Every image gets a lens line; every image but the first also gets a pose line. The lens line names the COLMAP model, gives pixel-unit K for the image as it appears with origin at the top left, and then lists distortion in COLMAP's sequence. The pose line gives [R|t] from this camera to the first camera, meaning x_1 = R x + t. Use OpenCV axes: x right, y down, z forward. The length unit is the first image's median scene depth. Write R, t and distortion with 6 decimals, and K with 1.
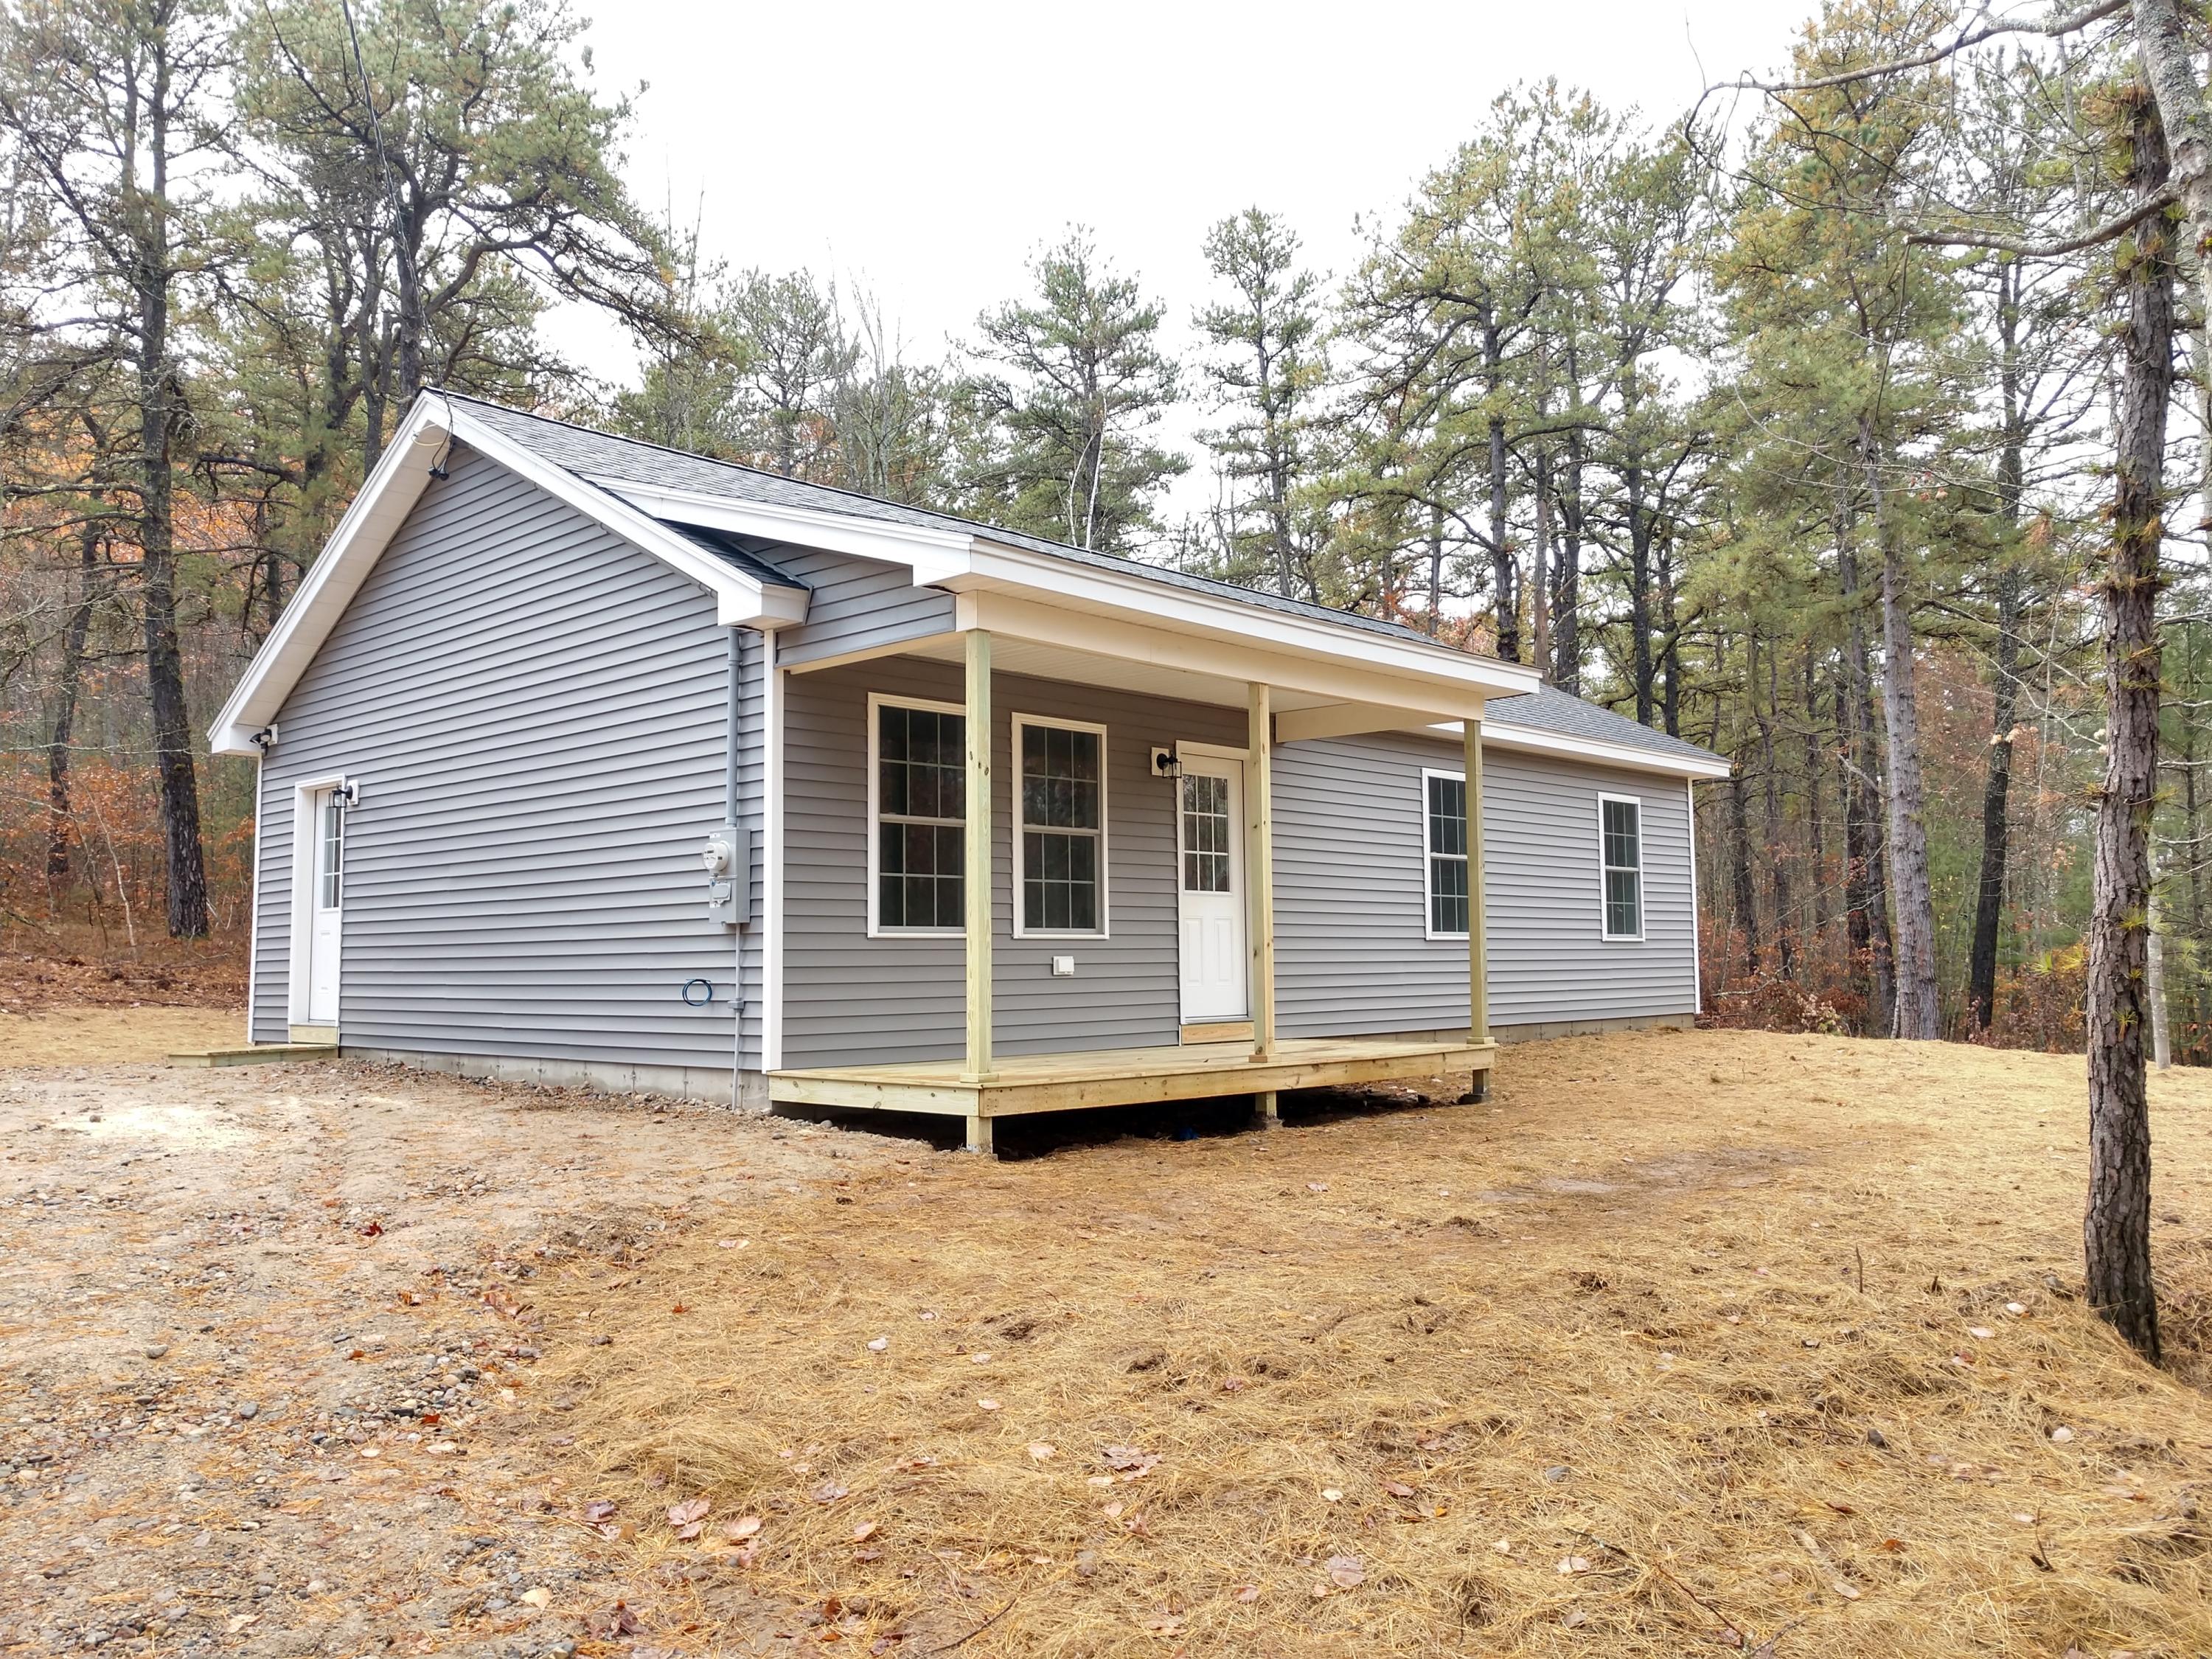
lens RADIAL K [[1688.7, 0, 1108.8], [0, 1688.7, 831.8], [0, 0, 1]] dist [0.001873, 0.002668]
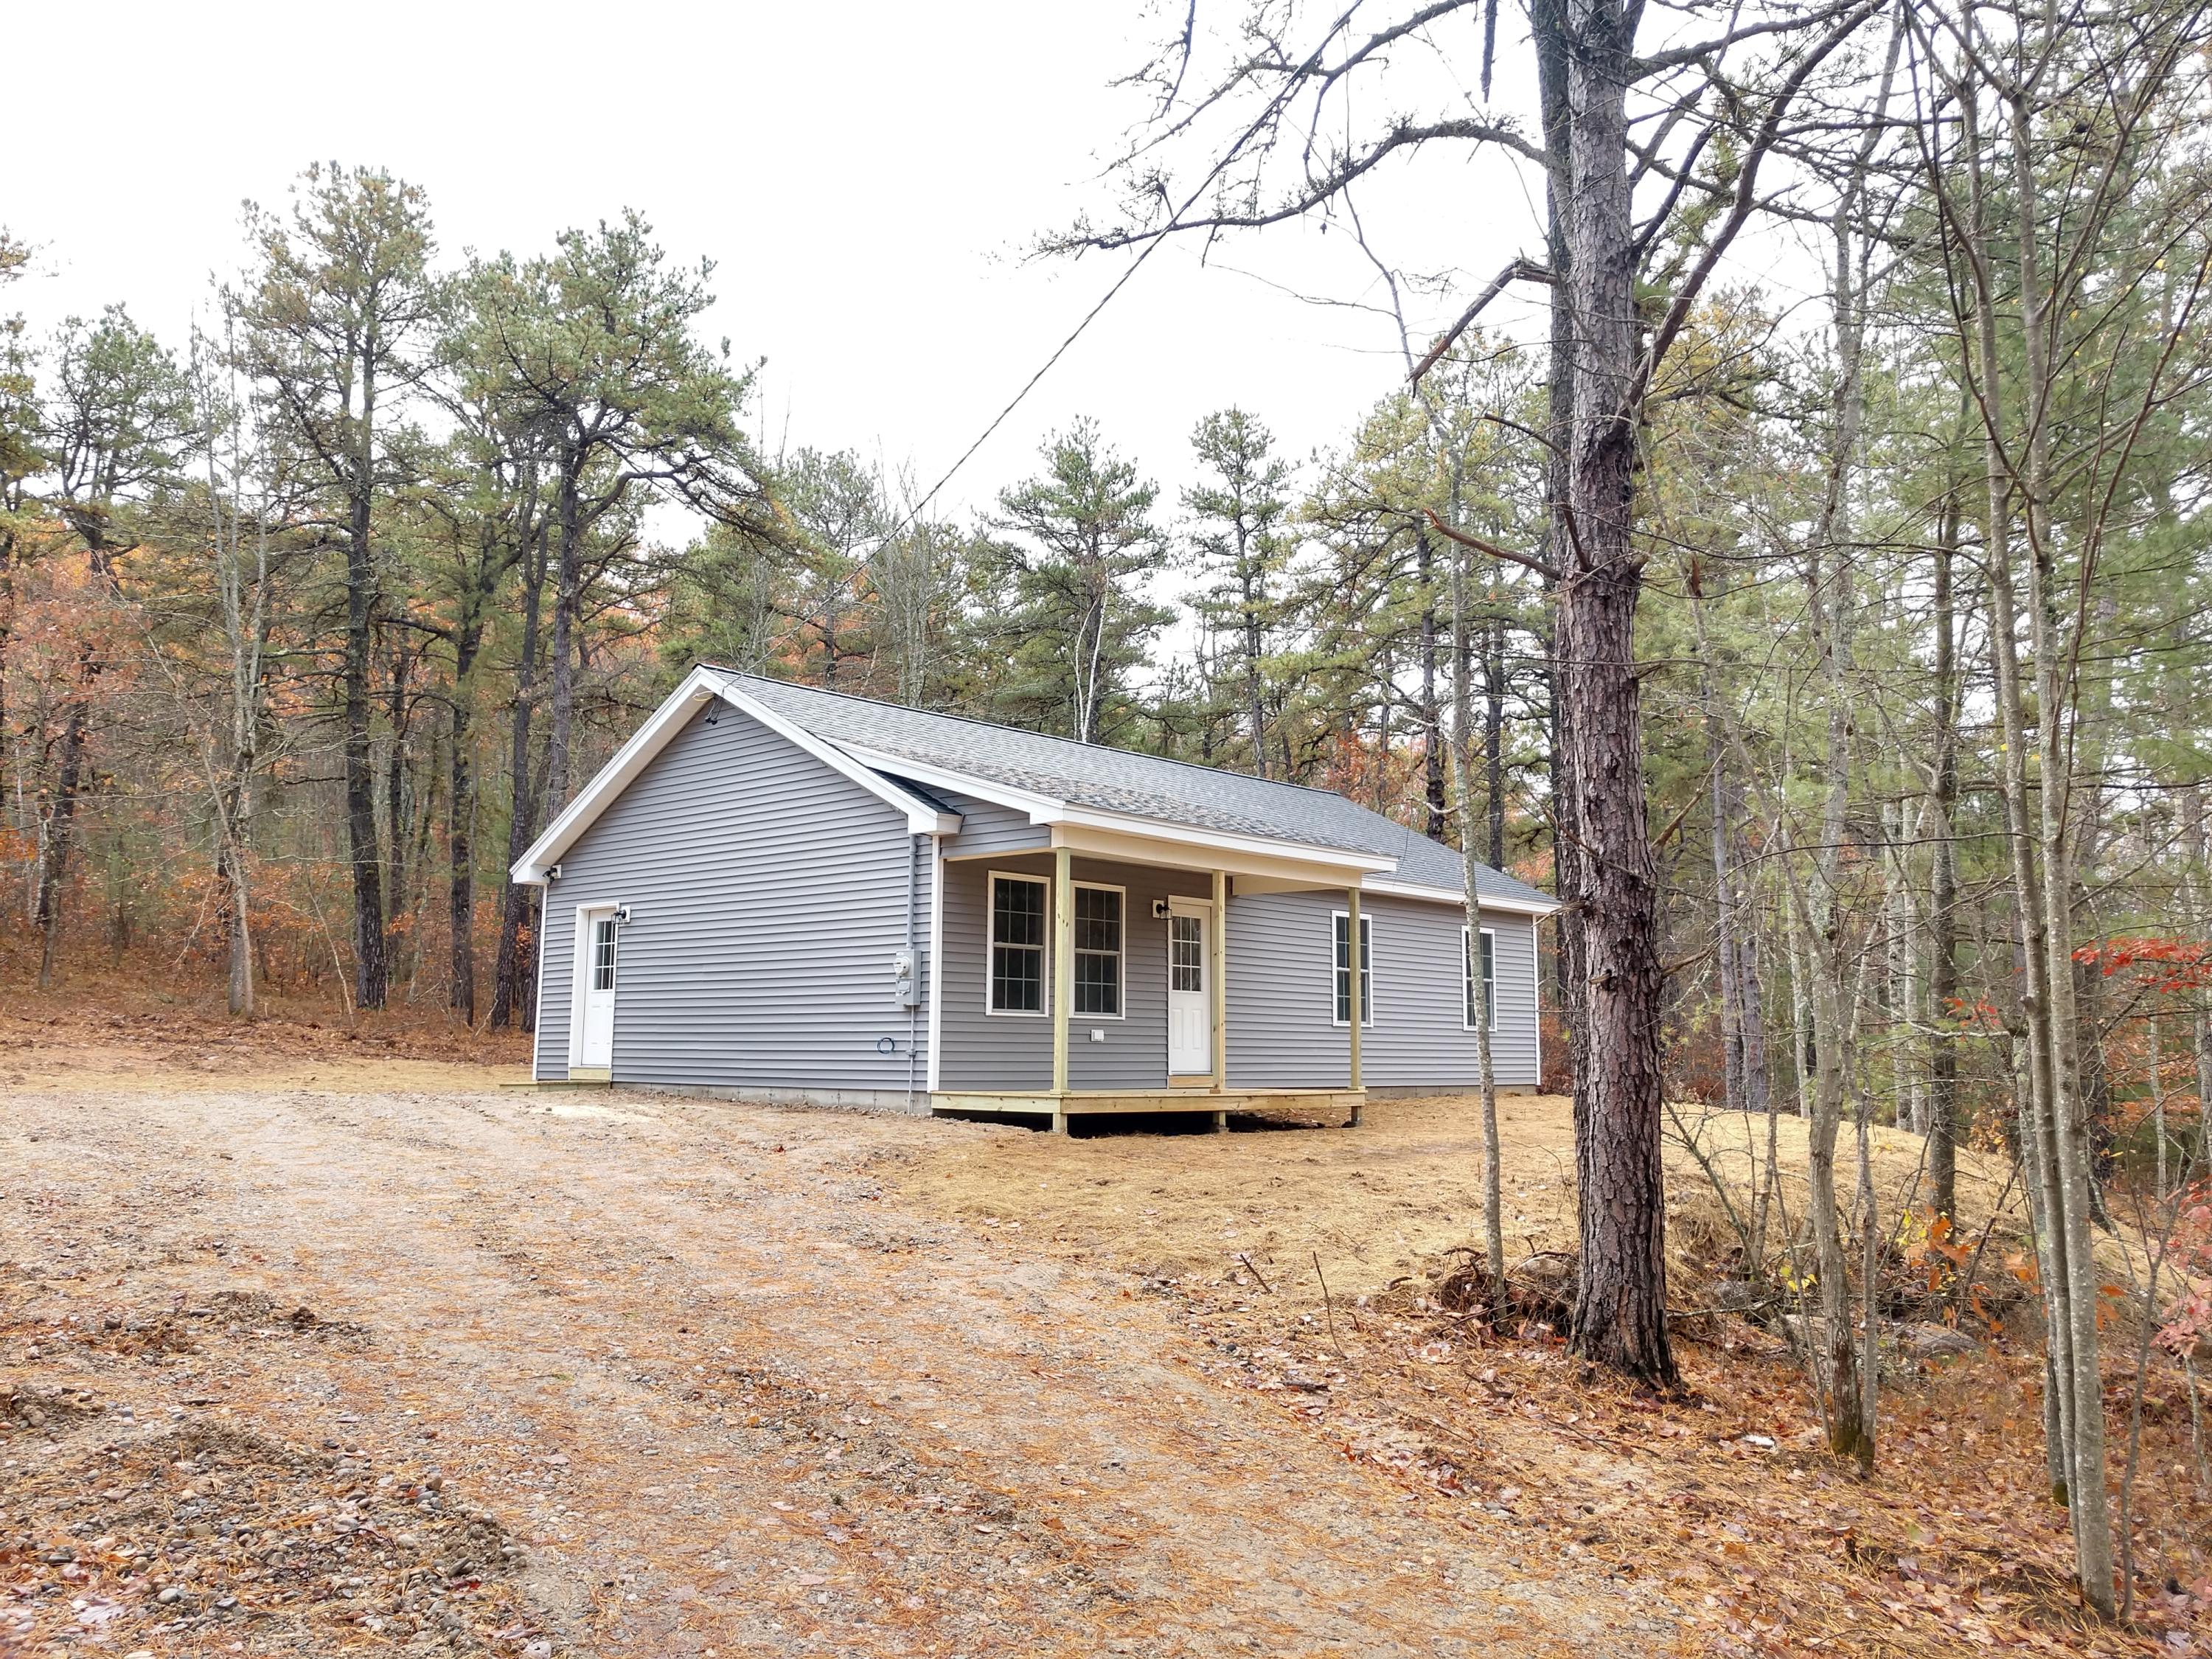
lens RADIAL K [[1688.7, 0, 1045.4], [0, 1688.7, 822.8], [0, 0, 1]] dist [0.001873, 0.002668]
pose [[0.999488, 0.017039, -0.027073, -0.027240], [-0.018586, 0.998145, -0.057977, -0.022437], [0.026035, 0.058450, 0.997951, -0.477259]]
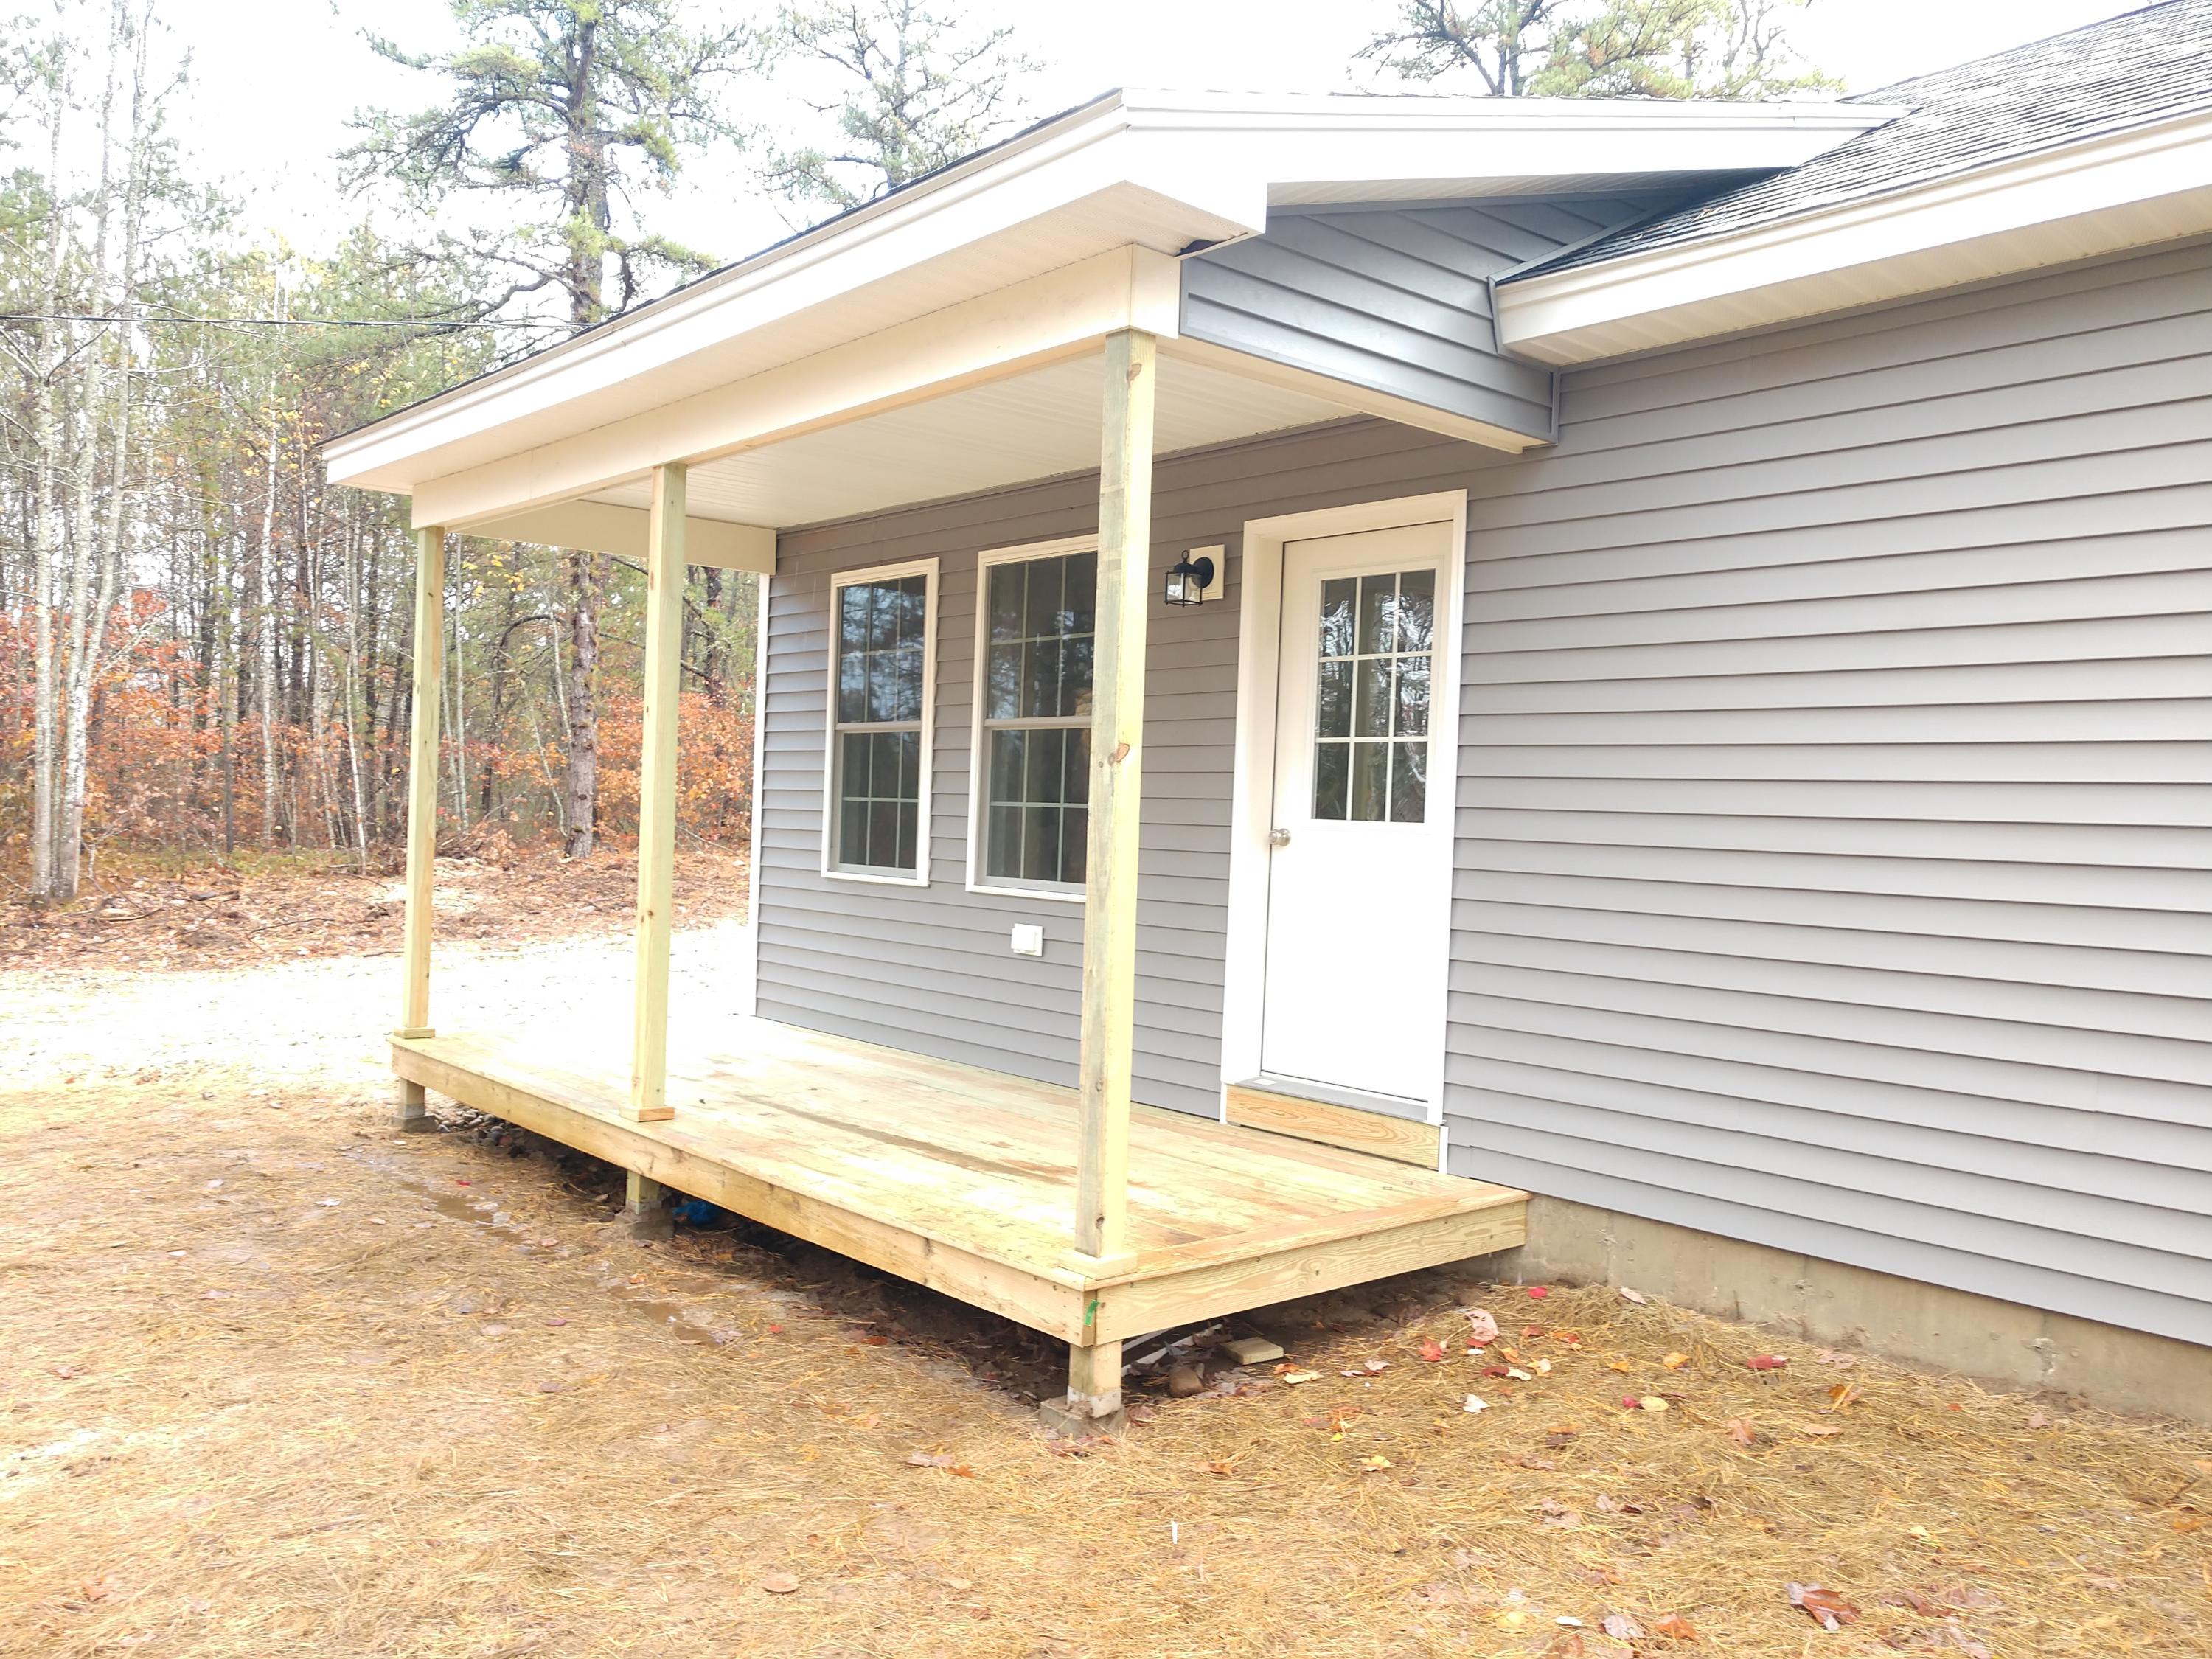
lens RADIAL K [[1688.7, 0, 1107.3], [0, 1688.7, 829.8], [0, 0, 1]] dist [0.001873, 0.002668]
pose [[-0.099509, 0.020053, -0.994835, 0.432610], [0.051286, 0.998571, 0.014999, 0.023121], [0.993714, -0.049529, -0.100395, 0.810246]]
